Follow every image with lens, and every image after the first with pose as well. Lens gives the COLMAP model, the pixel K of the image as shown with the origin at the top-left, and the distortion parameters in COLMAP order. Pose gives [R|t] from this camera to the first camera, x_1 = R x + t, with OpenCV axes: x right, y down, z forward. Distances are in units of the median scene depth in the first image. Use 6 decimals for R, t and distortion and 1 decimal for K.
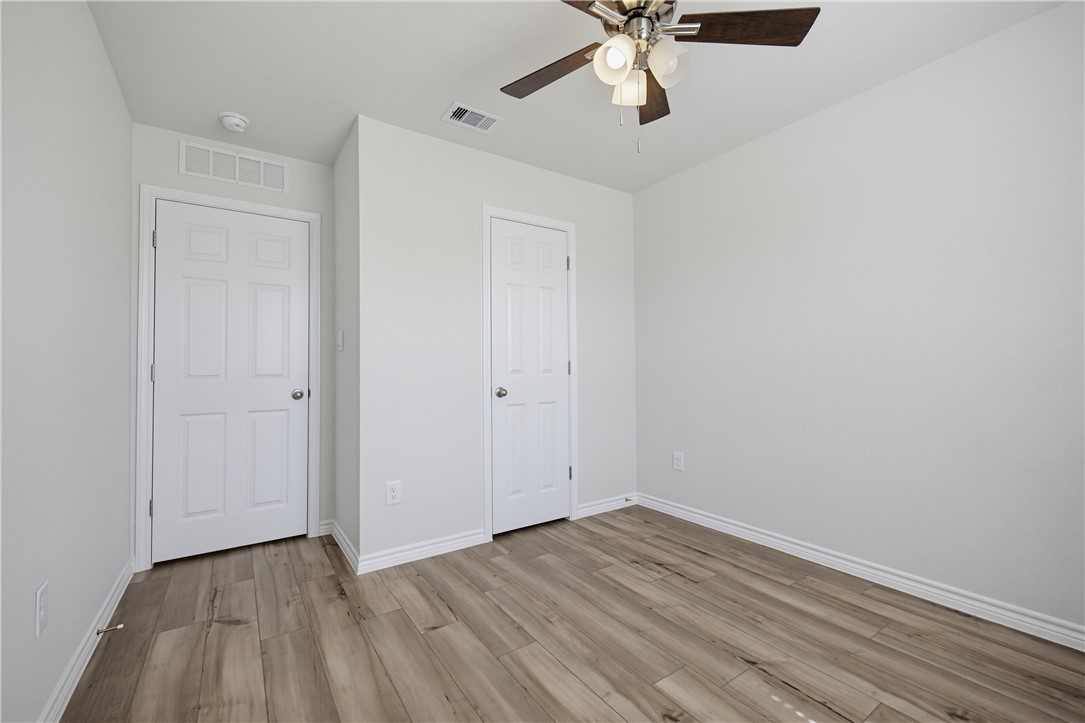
lens RADIAL K [[440.2, 0, 543.6], [0, 440.2, 363.6], [0, 0, 1]] dist [-0.004838, -0.000558]
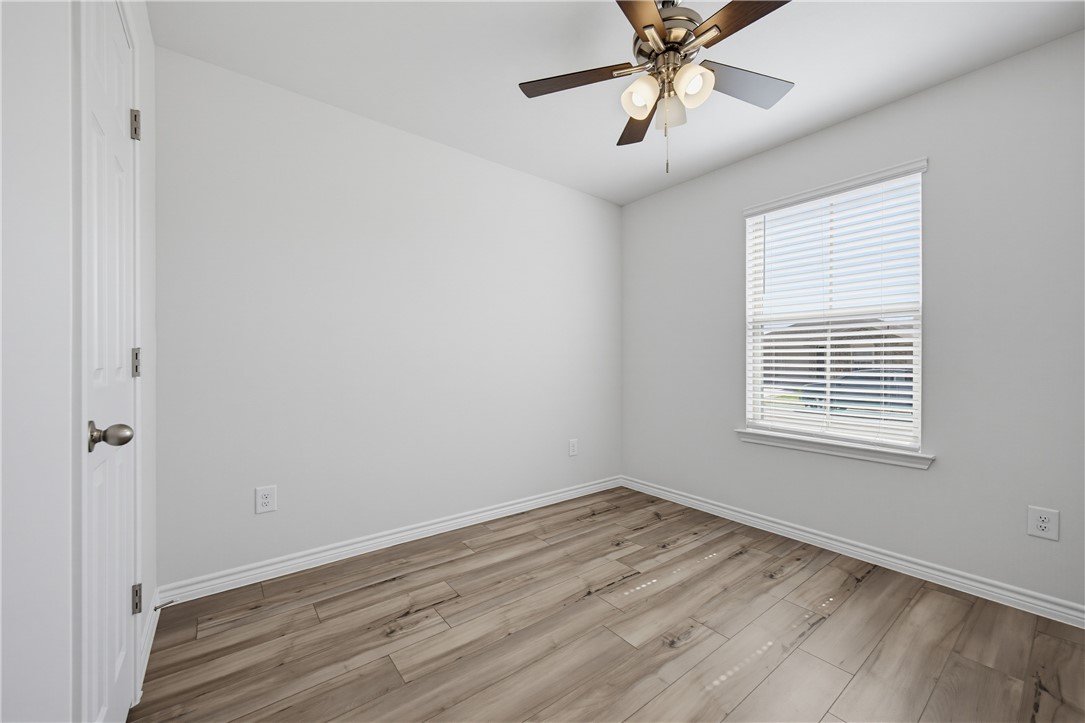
lens RADIAL K [[412.1, 0, 544.1], [0, 412.1, 362.4], [0, 0, 1]] dist [-0.000638, 0.000024]
pose [[-0.039098, 0.007585, 0.999207, -0.544797], [-0.007485, 0.999941, -0.007883, 0.012810], [-0.999207, -0.007787, -0.039038, 0.884017]]
